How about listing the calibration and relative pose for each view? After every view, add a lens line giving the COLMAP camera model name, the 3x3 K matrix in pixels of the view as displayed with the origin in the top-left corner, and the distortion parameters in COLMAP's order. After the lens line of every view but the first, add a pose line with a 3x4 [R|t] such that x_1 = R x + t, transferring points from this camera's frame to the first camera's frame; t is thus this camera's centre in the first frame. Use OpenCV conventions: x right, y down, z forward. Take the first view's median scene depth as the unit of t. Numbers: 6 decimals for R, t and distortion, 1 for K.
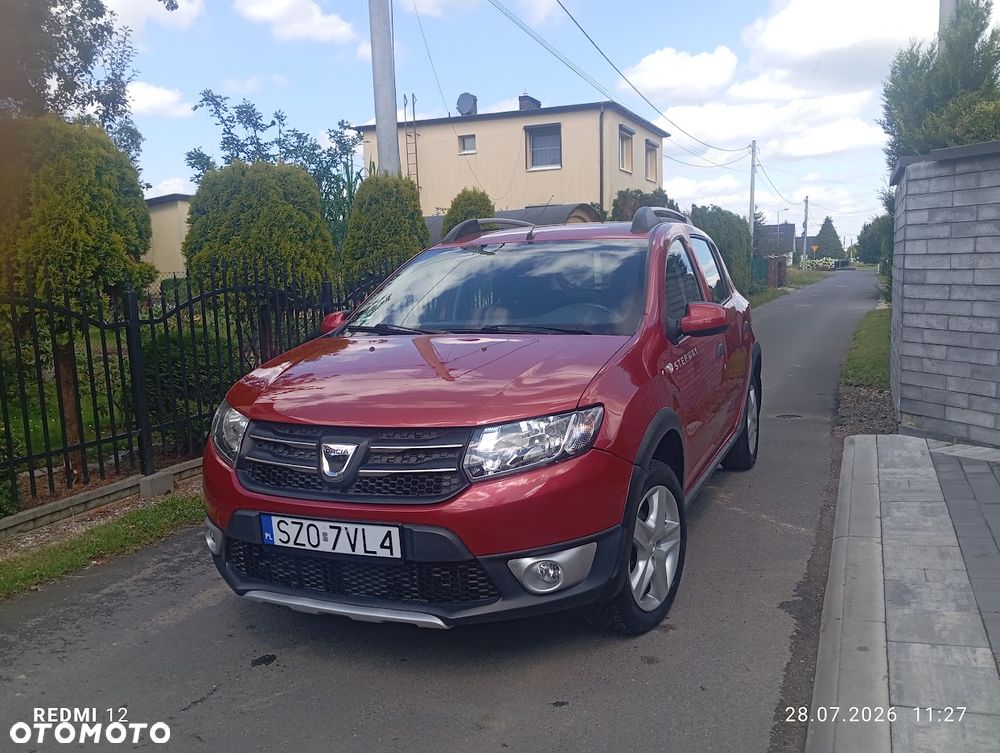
lens RADIAL K [[854.9, 0, 497.5], [0, 854.9, 410.4], [0, 0, 1]] dist [0.043636, -0.060452]
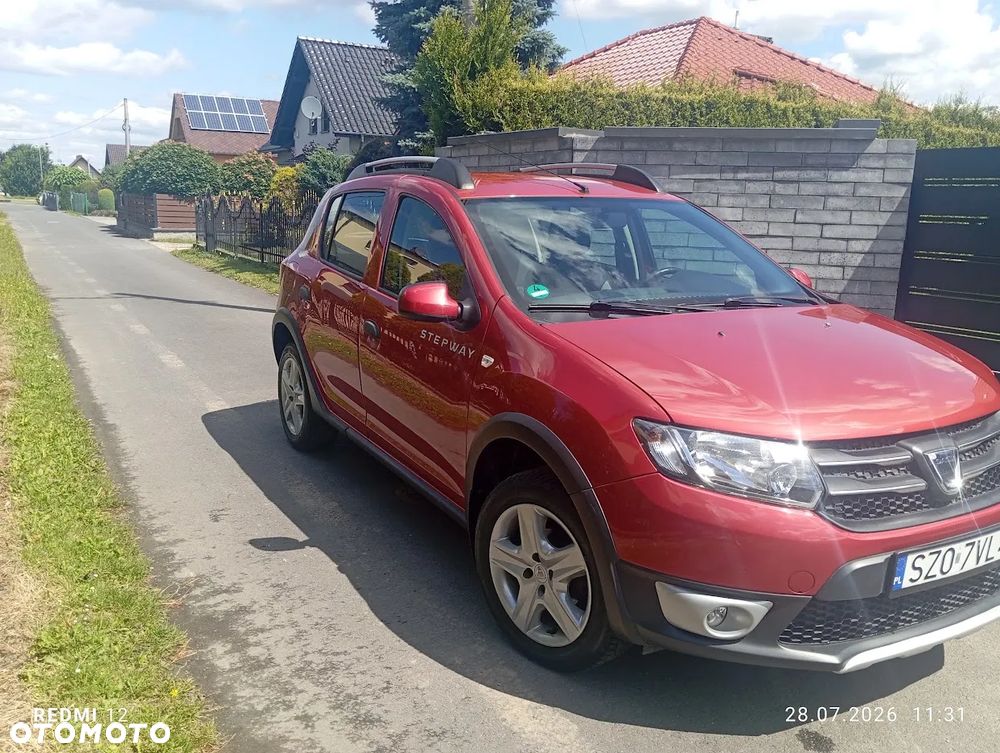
lens RADIAL K [[854.9, 0, 490.0], [0, 854.9, 401.0], [0, 0, 1]] dist [0.043636, -0.060452]
pose [[0.610415, -0.134740, 0.780537, -0.734409], [0.085279, 0.990877, 0.104358, -0.090172], [-0.787477, 0.002862, 0.616337, 0.535224]]
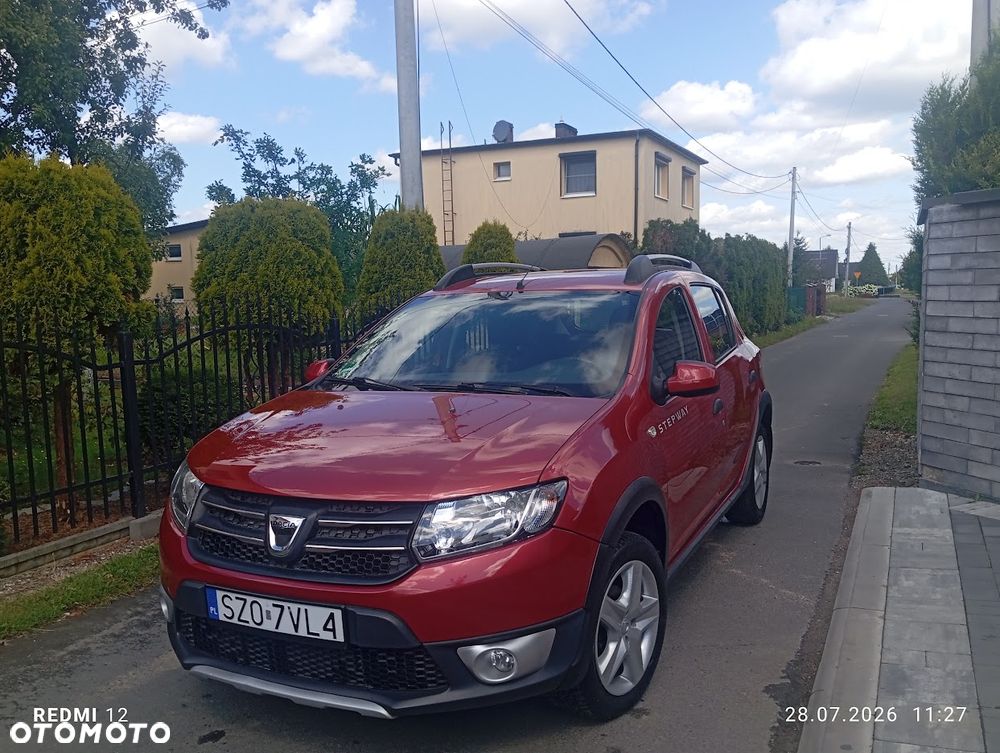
lens RADIAL K [[854.9, 0, 500.1], [0, 854.9, 410.2], [0, 0, 1]] dist [0.043636, -0.060452]
pose [[0.999029, 0.015981, -0.041050, 0.057884], [-0.017025, 0.999537, -0.025226, -0.037964], [0.040628, 0.025901, 0.998839, 0.035836]]
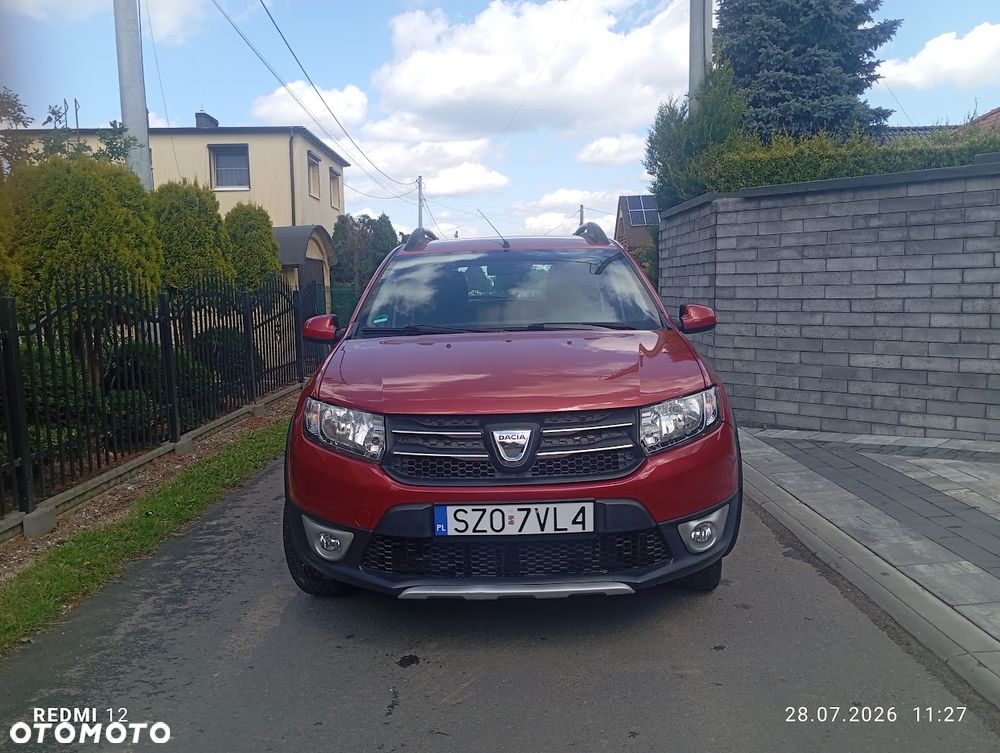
lens RADIAL K [[854.9, 0, 497.4], [0, 854.9, 407.2], [0, 0, 1]] dist [0.043636, -0.060452]
pose [[0.921534, -0.040594, 0.386170, -0.389160], [0.054543, 0.998193, -0.025228, 0.023728], [-0.384448, 0.044312, 0.922083, 0.034068]]
